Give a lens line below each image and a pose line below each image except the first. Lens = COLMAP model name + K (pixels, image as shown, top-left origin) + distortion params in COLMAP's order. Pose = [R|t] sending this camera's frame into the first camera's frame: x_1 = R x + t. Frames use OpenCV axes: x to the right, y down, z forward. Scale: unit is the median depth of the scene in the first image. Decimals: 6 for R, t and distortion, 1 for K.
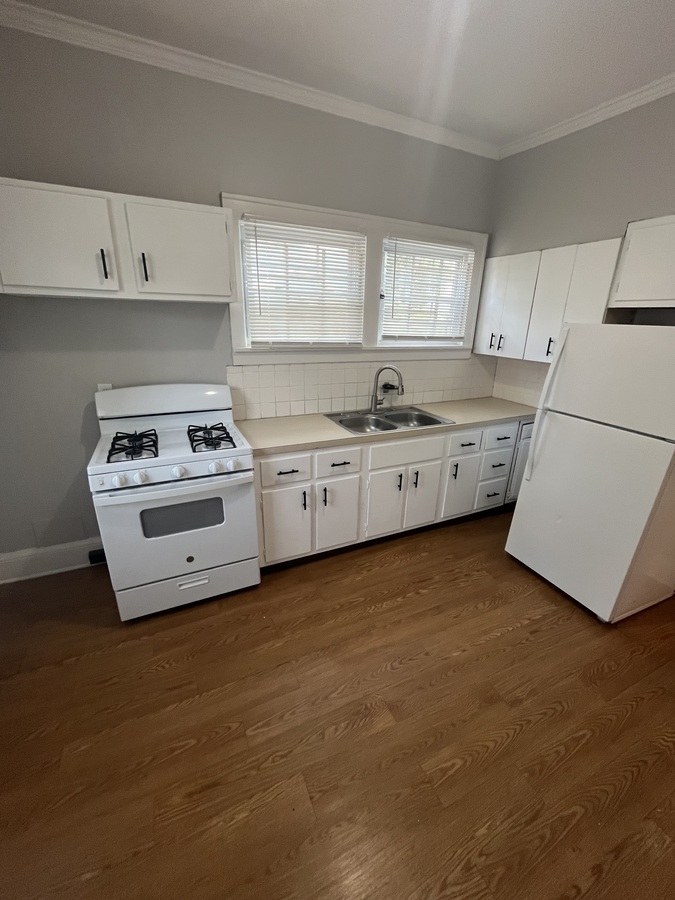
lens RADIAL K [[366.4, 0, 337.7], [0, 366.4, 448.6], [0, 0, 1]] dist [-0.003957, -0.000166]
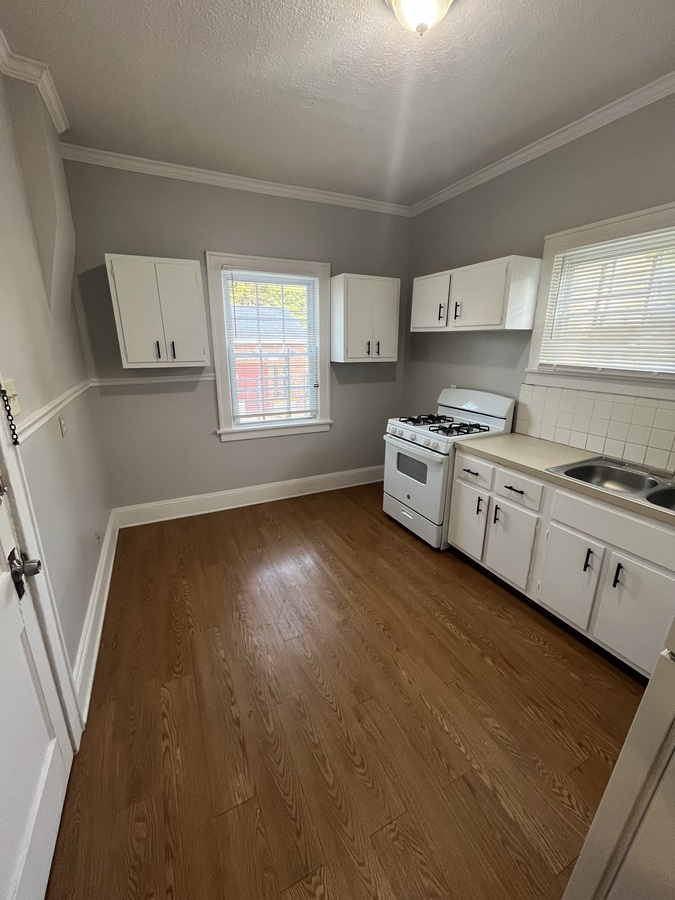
lens RADIAL K [[366.4, 0, 336.5], [0, 366.4, 448.2], [0, 0, 1]] dist [-0.003957, -0.000166]
pose [[0.016779, 0.255933, -0.966549, 0.915729], [-0.338911, 0.910914, 0.235318, -0.126485], [0.940669, 0.323626, 0.102023, 0.445273]]
